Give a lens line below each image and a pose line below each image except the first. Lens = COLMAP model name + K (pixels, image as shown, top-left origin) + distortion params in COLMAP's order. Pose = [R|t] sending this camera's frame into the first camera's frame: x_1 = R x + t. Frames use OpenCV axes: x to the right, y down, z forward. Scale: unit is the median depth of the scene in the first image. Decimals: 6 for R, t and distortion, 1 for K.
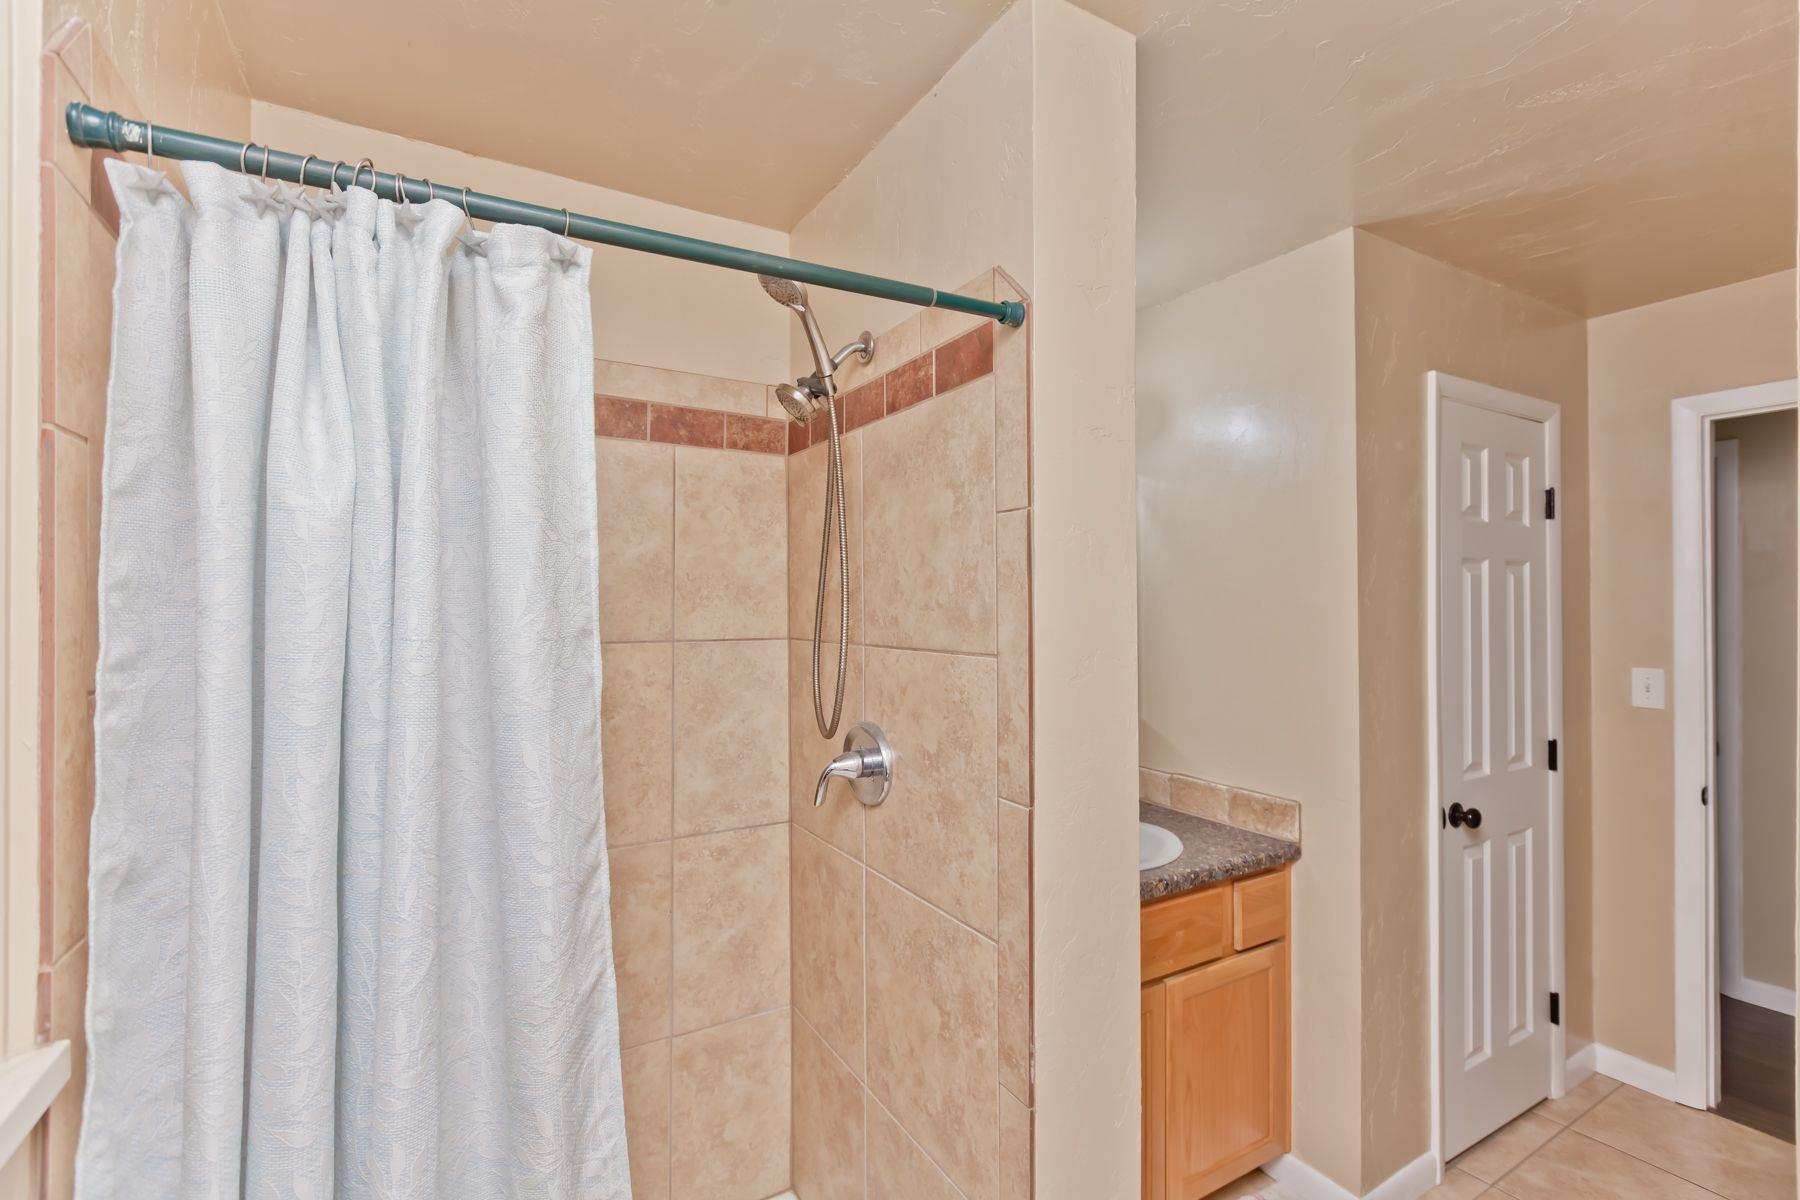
lens RADIAL K [[838.9, 0, 891.5], [0, 838.9, 592.9], [0, 0, 1]] dist [-0.003619, 0.000490]
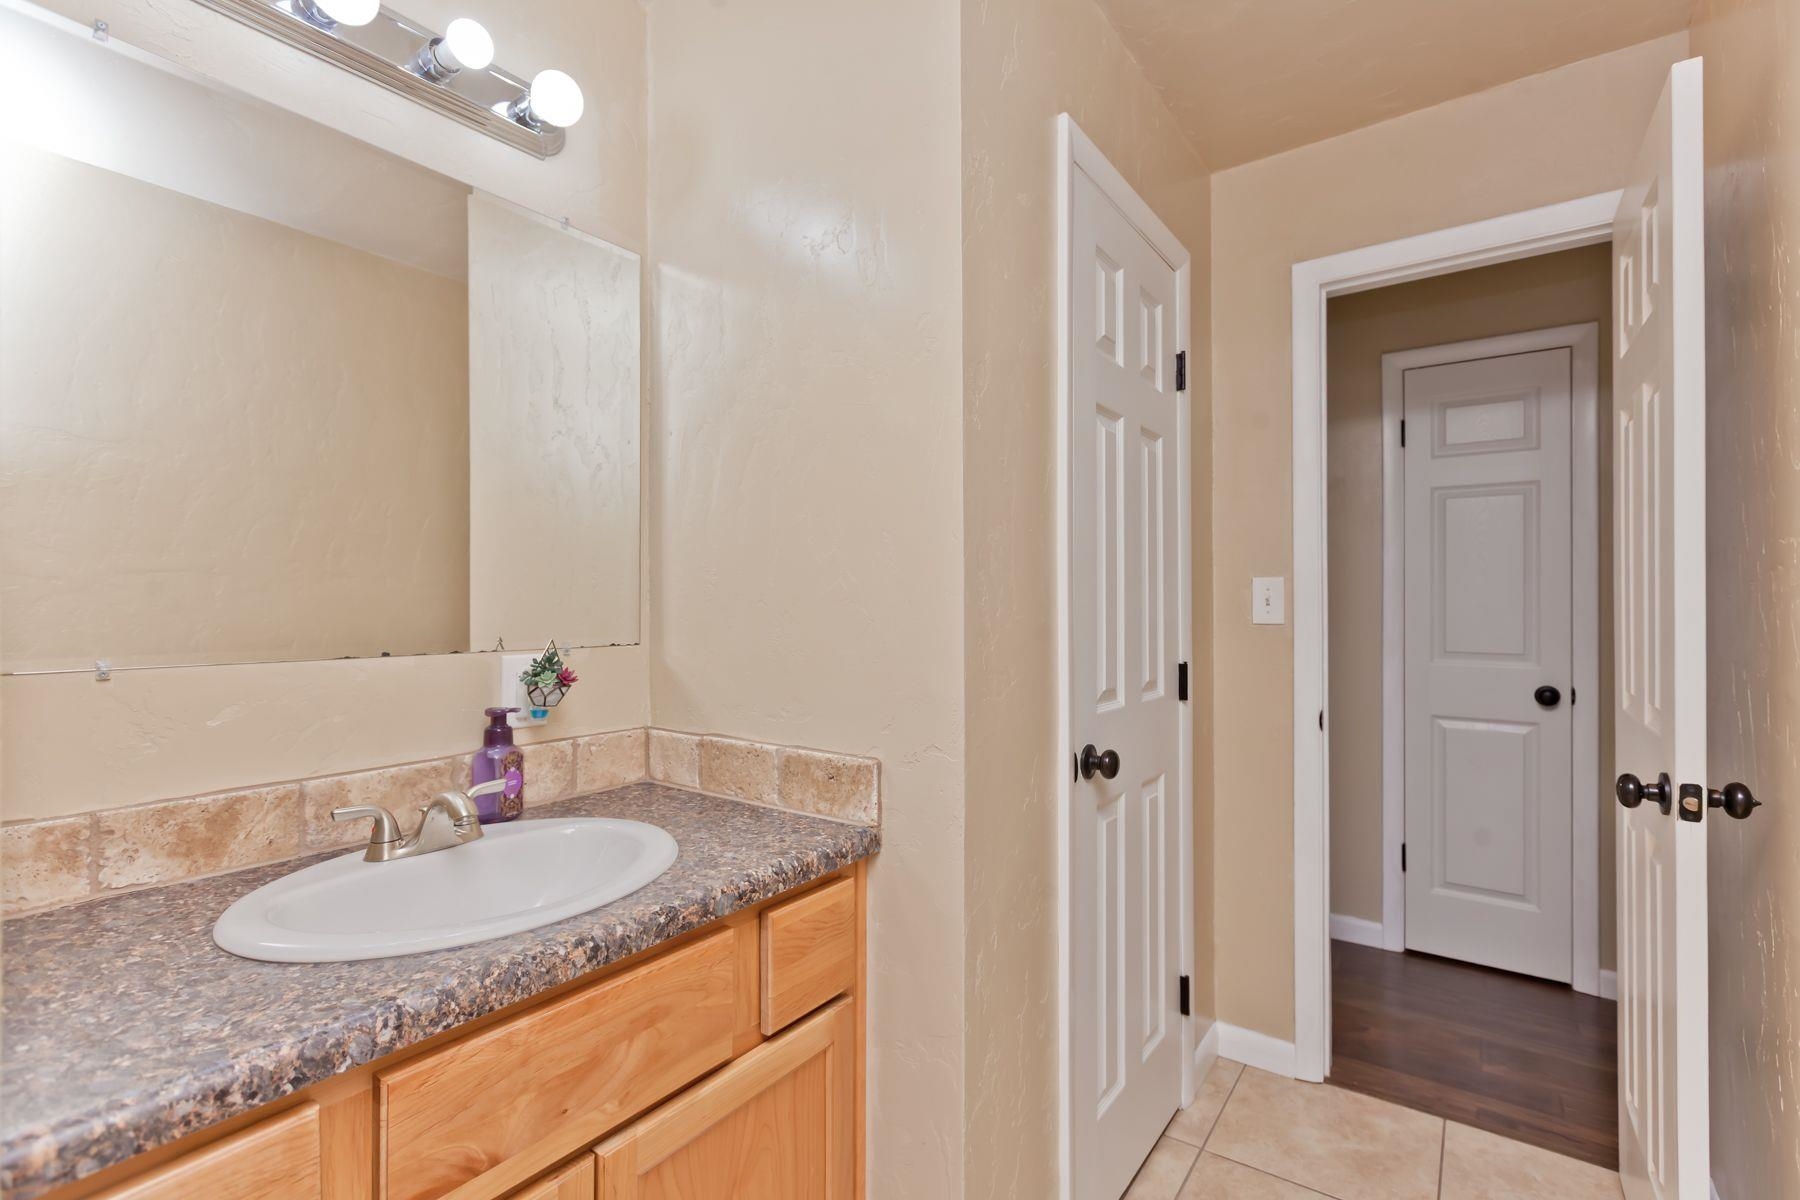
lens RADIAL K [[838.9, 0, 933.1], [0, 838.9, 575.6], [0, 0, 1]] dist [-0.003619, 0.000490]
pose [[0.904652, 0.014540, 0.425904, 0.250138], [-0.005779, 0.999744, -0.021853, 0.124039], [-0.426113, 0.017308, 0.904504, 0.411989]]
